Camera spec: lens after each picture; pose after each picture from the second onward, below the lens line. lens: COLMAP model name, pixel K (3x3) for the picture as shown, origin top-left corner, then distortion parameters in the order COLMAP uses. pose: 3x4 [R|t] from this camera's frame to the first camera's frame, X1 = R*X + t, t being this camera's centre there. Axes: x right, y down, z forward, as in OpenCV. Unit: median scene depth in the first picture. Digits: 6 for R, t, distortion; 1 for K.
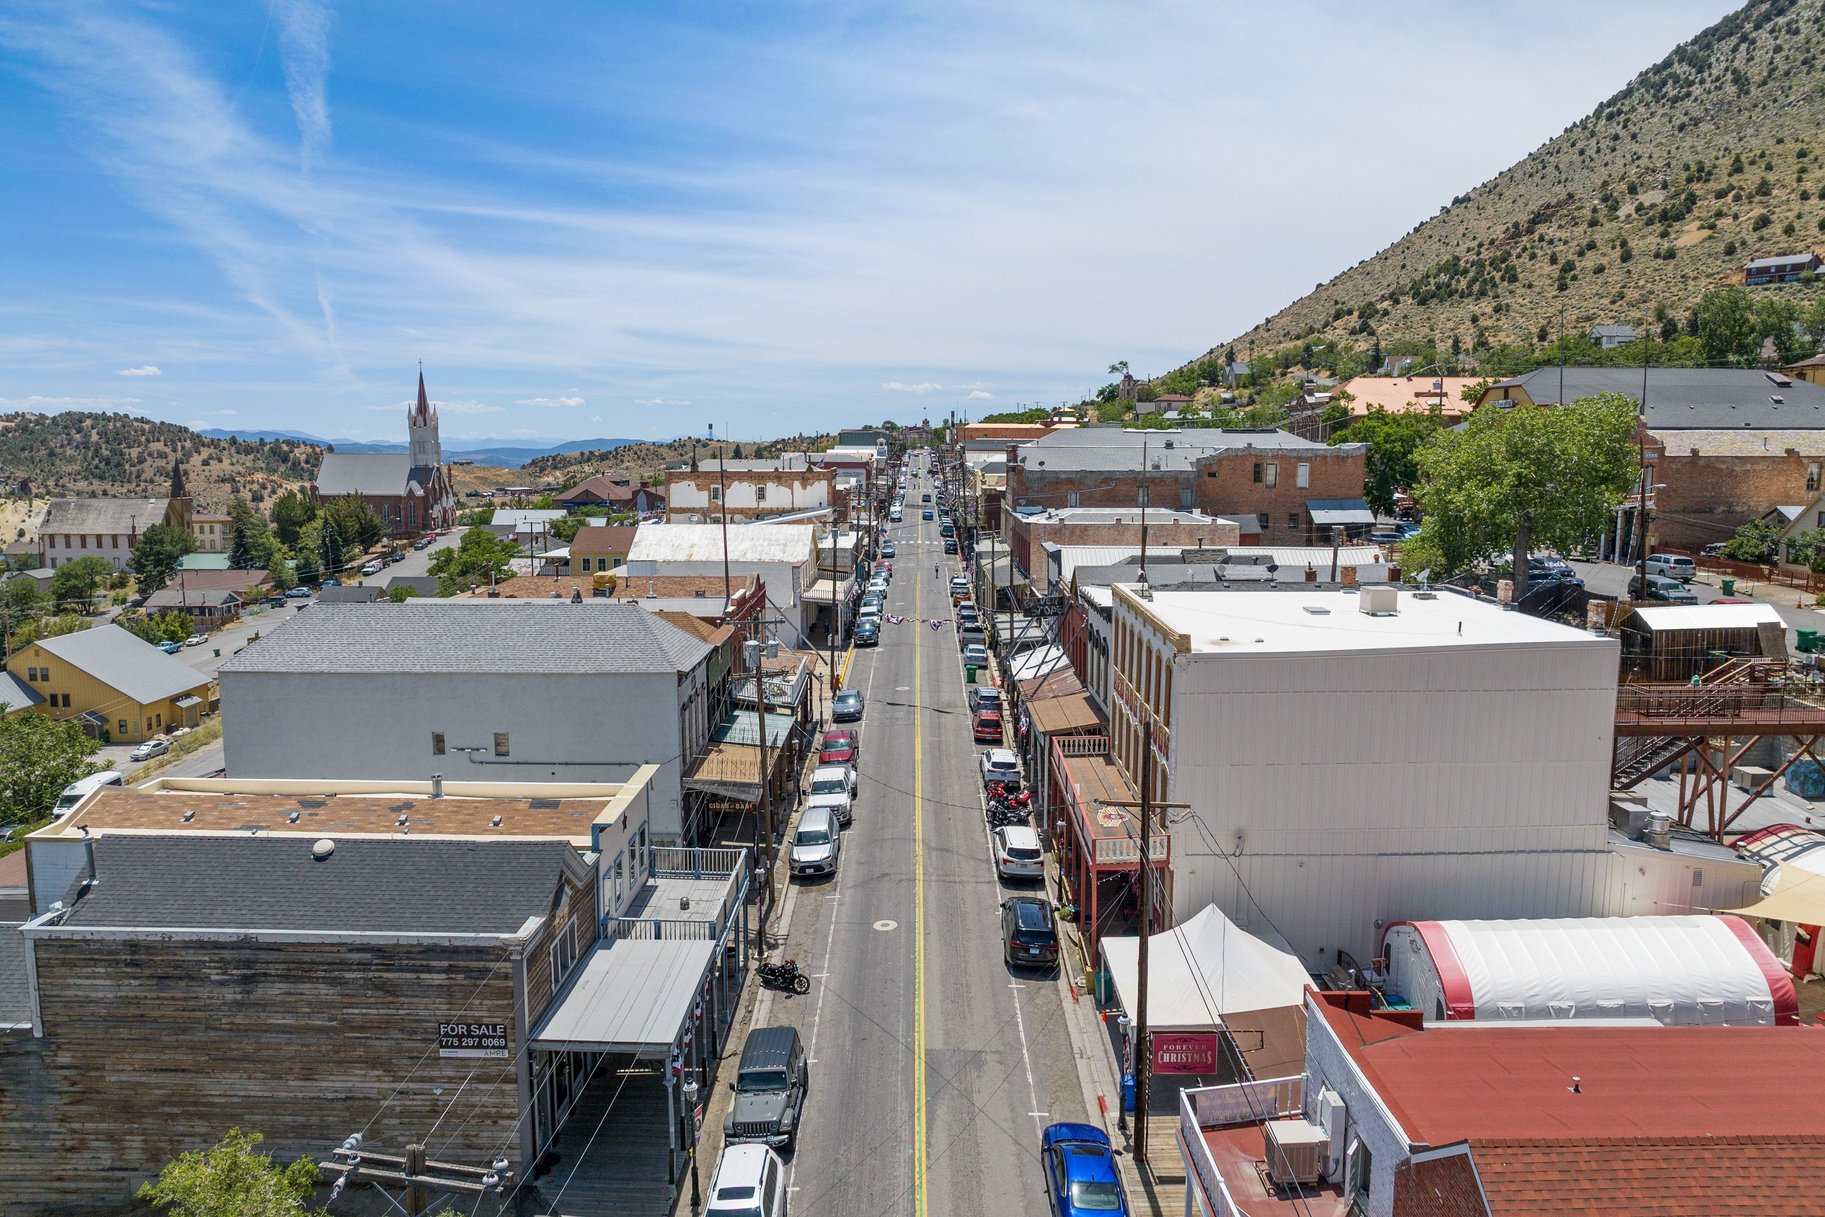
lens RADIAL K [[1283.5, 0, 907.4], [0, 1283.5, 606.2], [0, 0, 1]] dist [-0.048987, 0.017701]
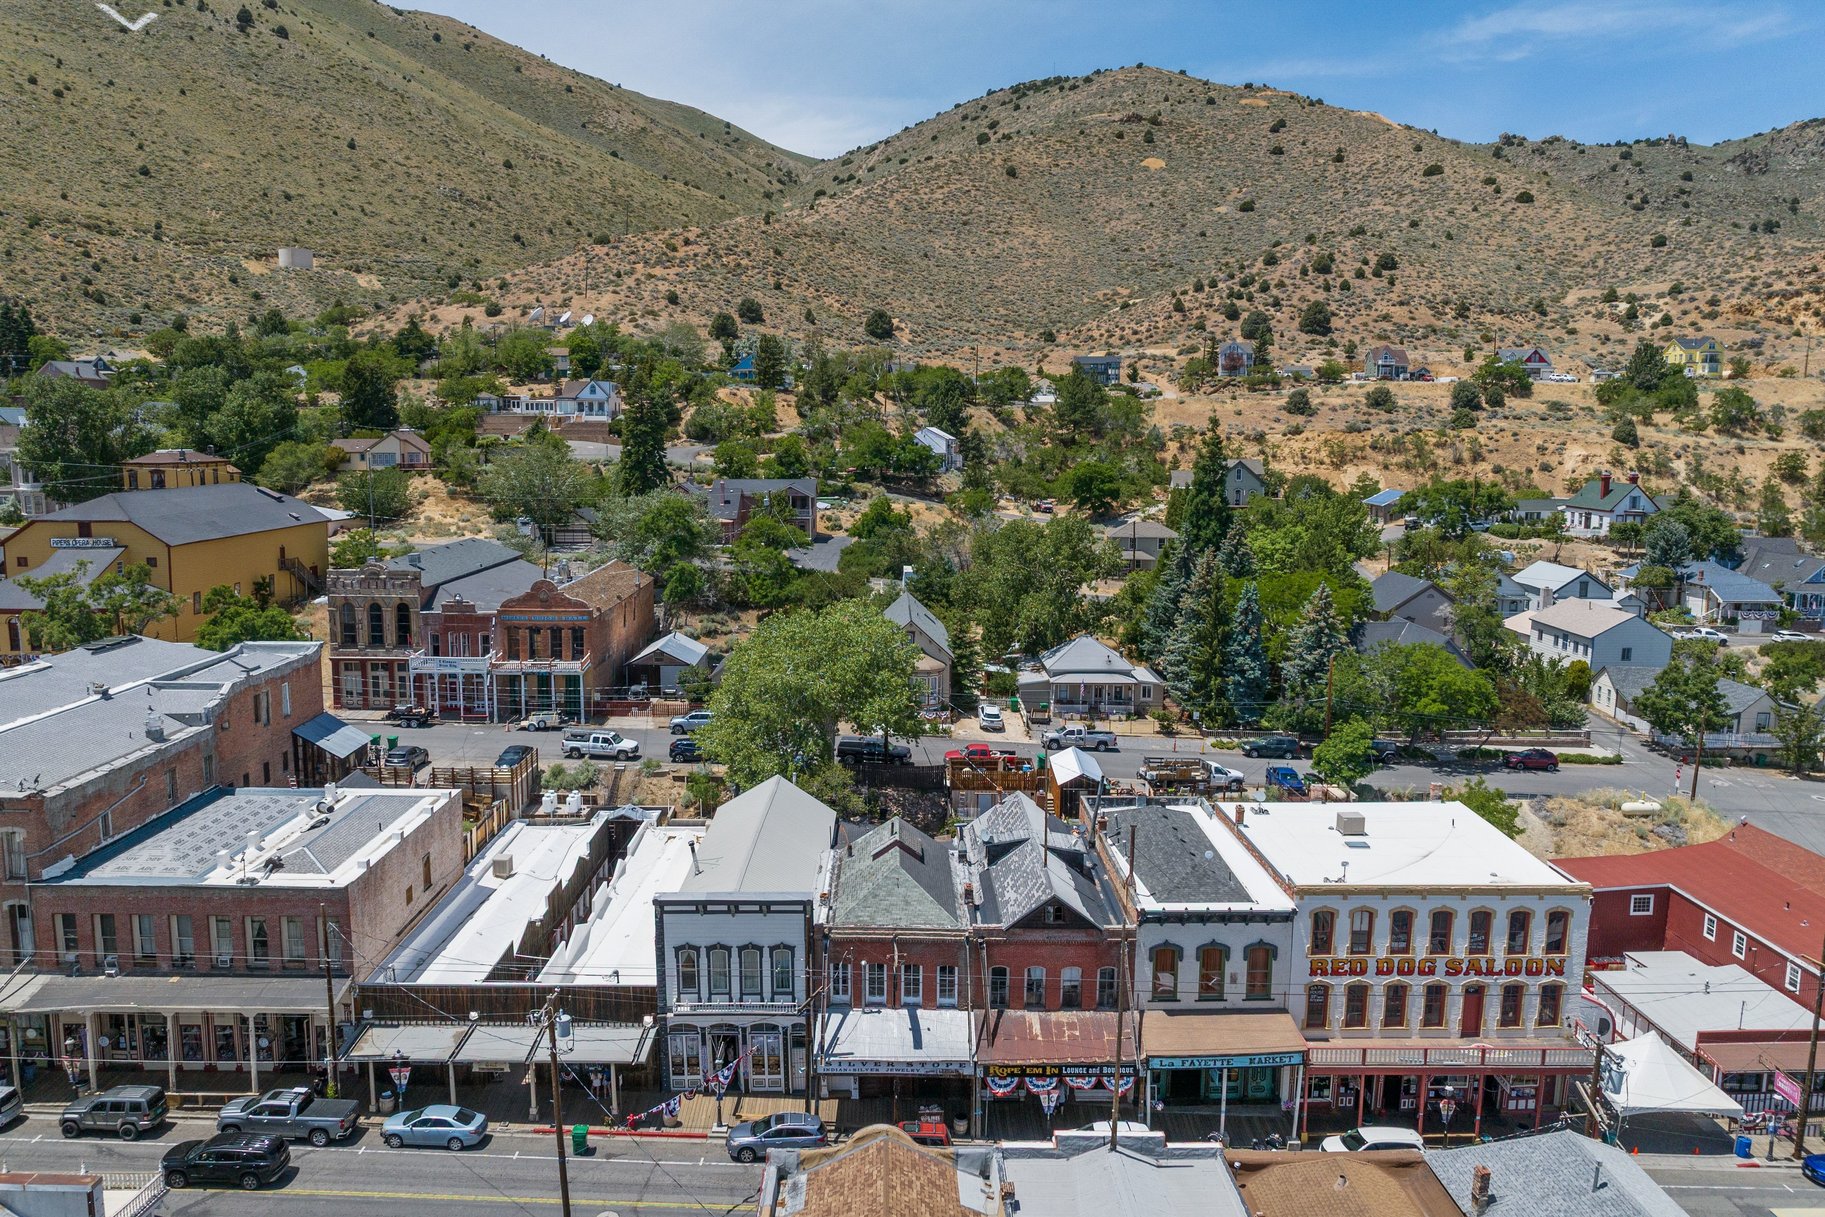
lens RADIAL K [[1283.5, 0, 911.0], [0, 1283.5, 602.7], [0, 0, 1]] dist [-0.048987, 0.017701]
pose [[-0.028166, -0.134634, 0.990495, -0.178417], [0.119475, 0.983332, 0.137057, -0.090608], [-0.992438, 0.122200, -0.011611, 0.269566]]
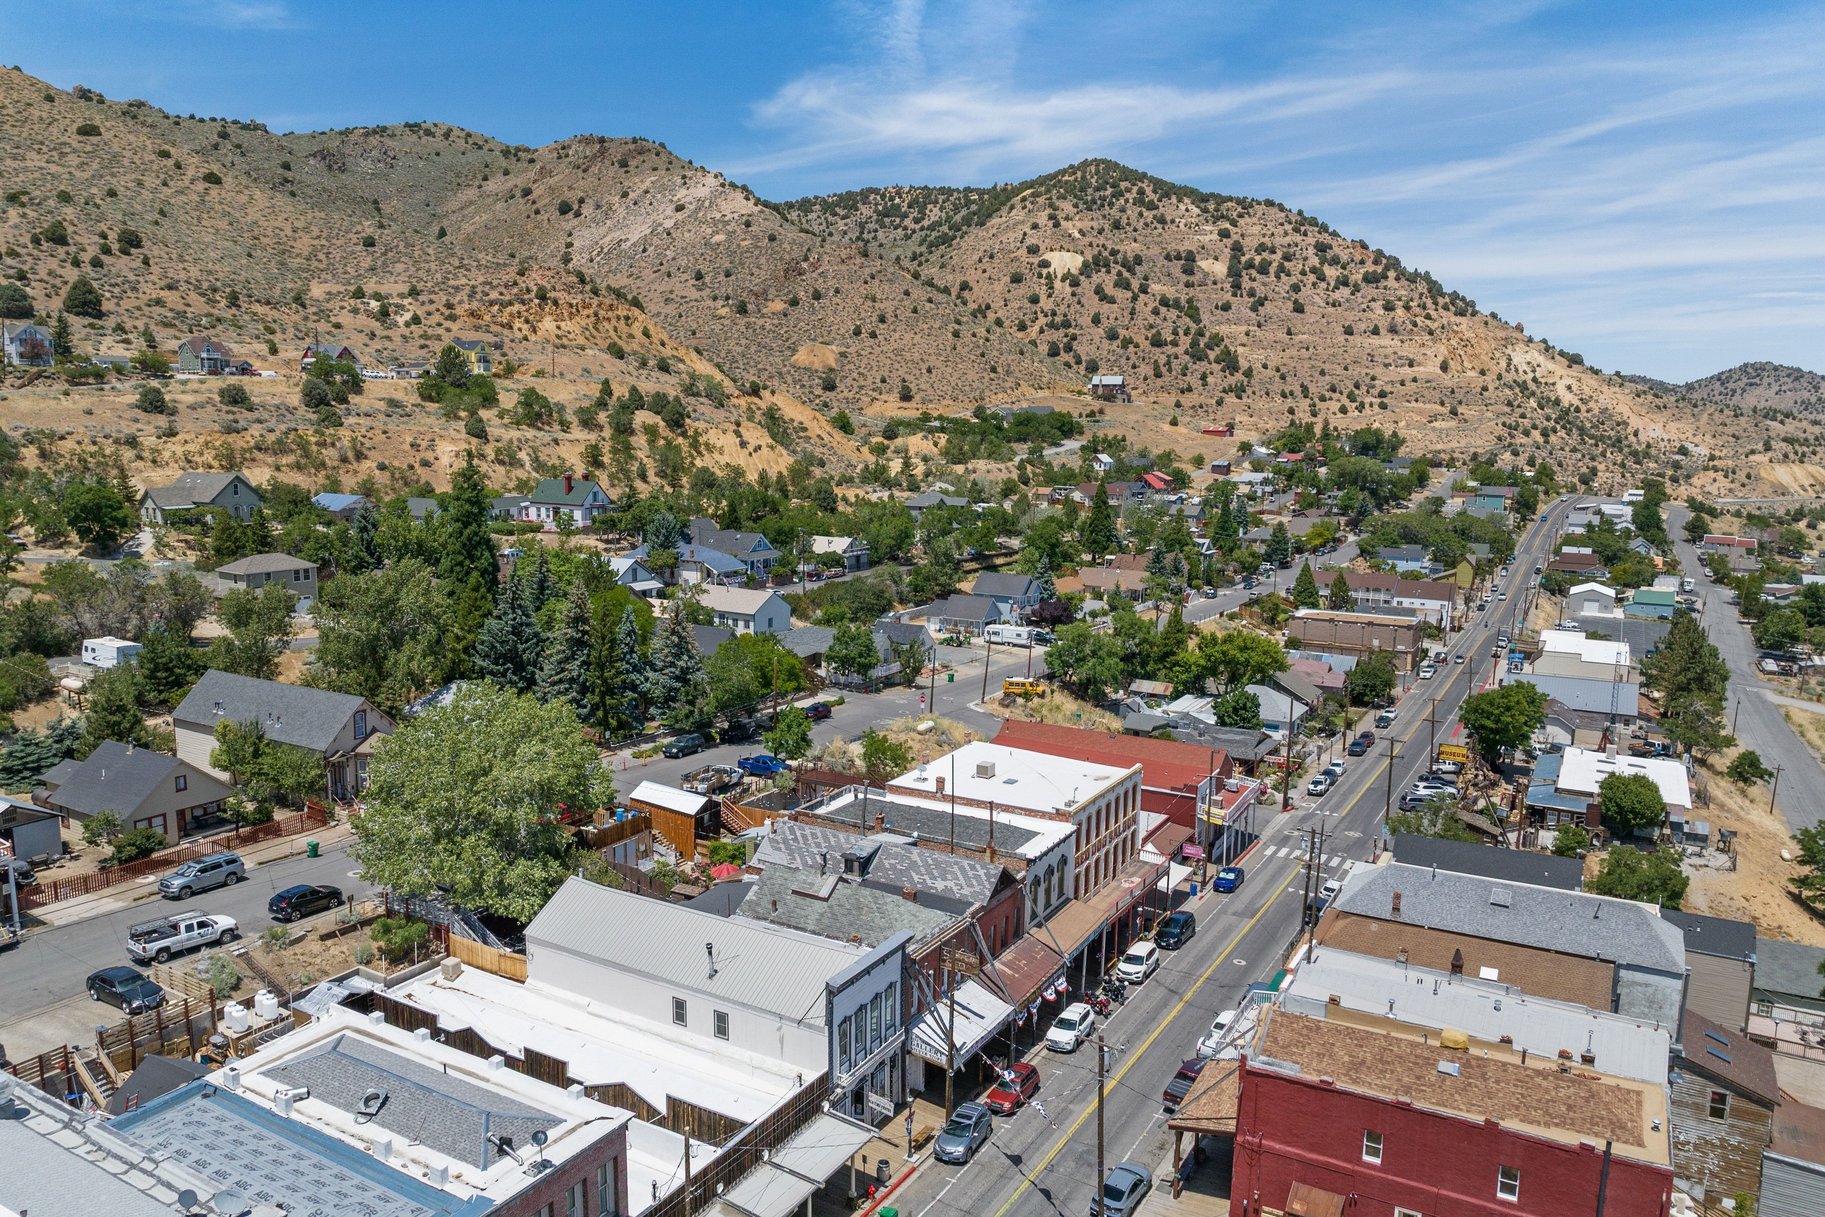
lens RADIAL K [[1283.5, 0, 912.1], [0, 1283.5, 604.9], [0, 0, 1]] dist [-0.048987, 0.017701]
pose [[-0.876348, -0.083888, 0.474317, -0.080786], [0.046182, 0.965548, 0.256093, -0.139042], [-0.479460, 0.246331, -0.842282, 0.485990]]
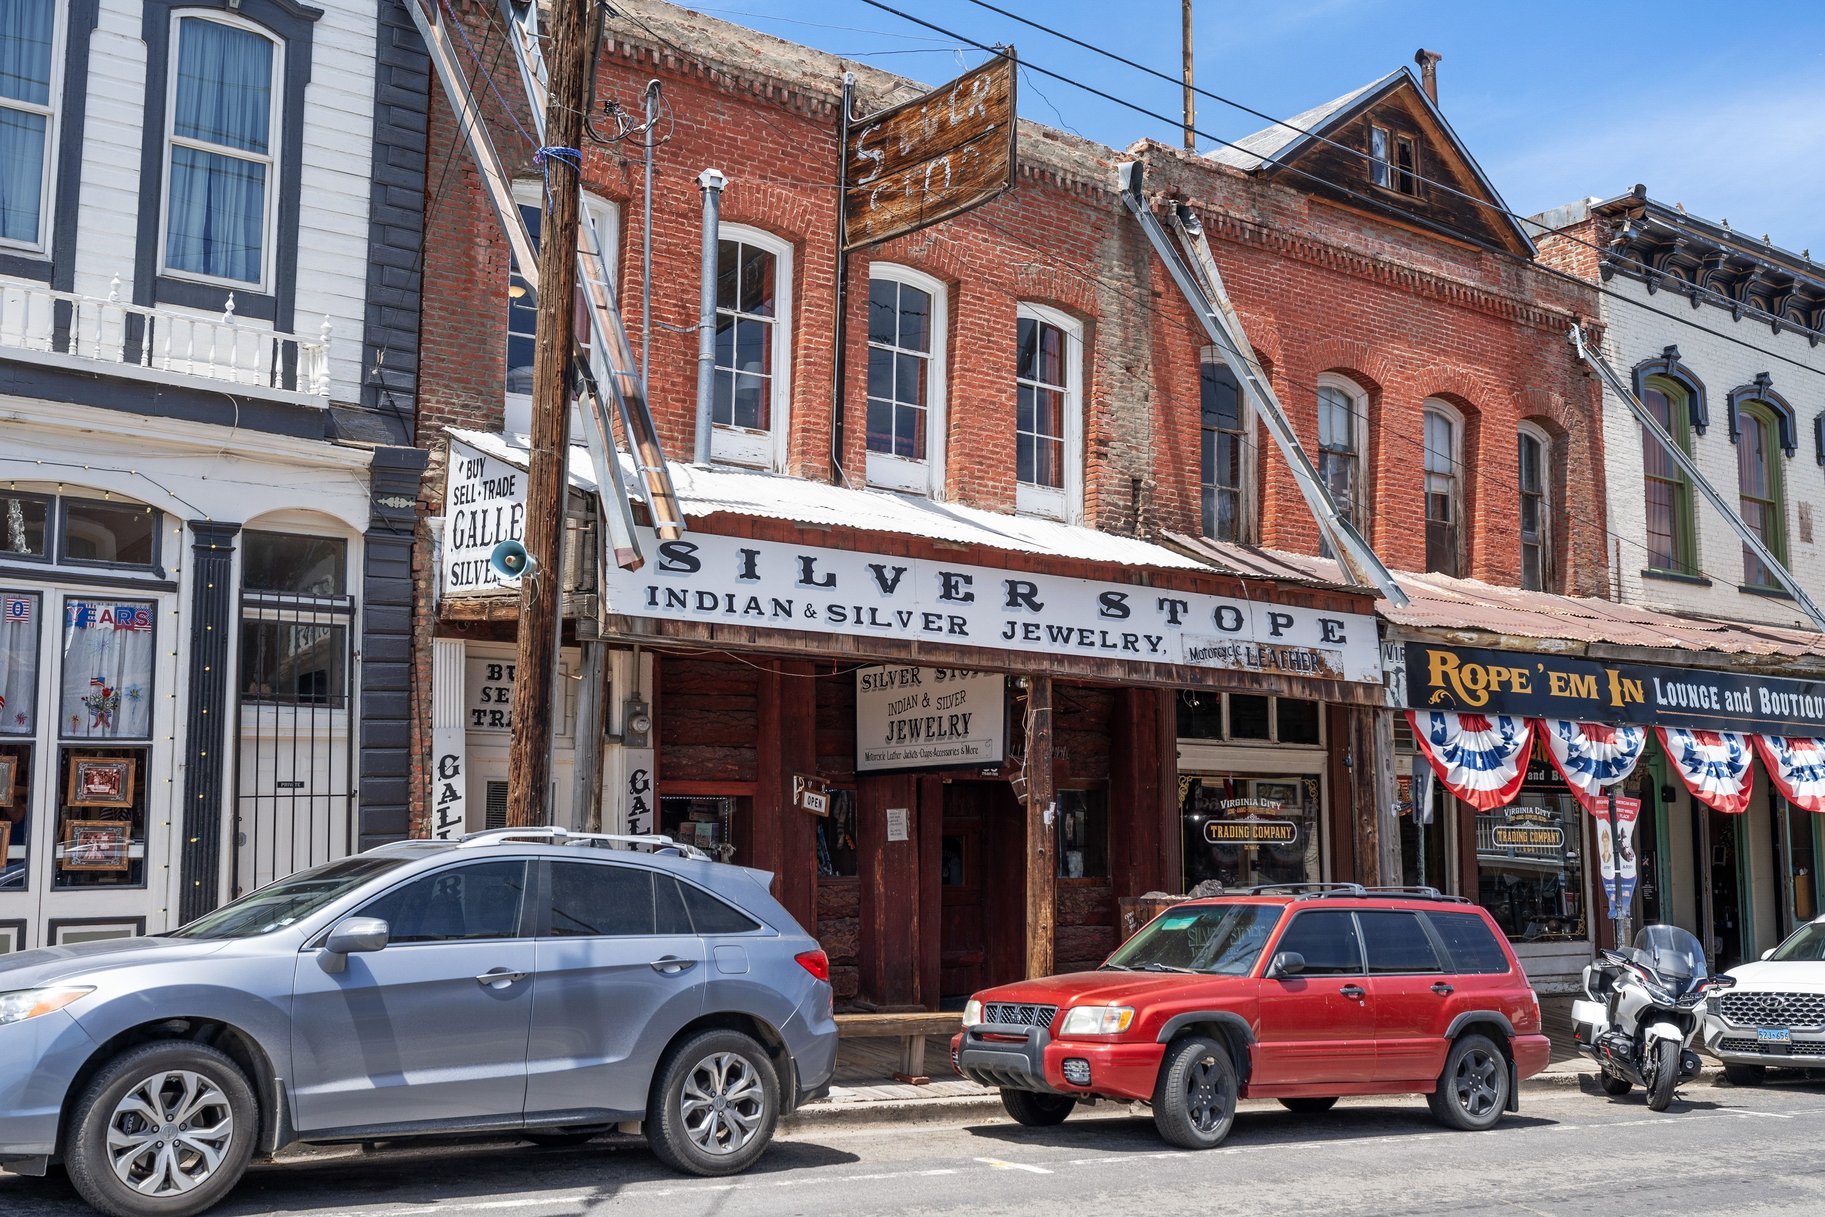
lens RADIAL K [[1776.0, 0, 930.6], [0, 1776.0, 597.1], [0, 0, 1]] dist [-0.004495, 0.000000]
pose [[-0.590865, 0.111757, 0.798993, -0.013753], [0.094225, 0.993141, -0.069232, 0.017775], [-0.801249, 0.034378, -0.597342, 0.310969]]
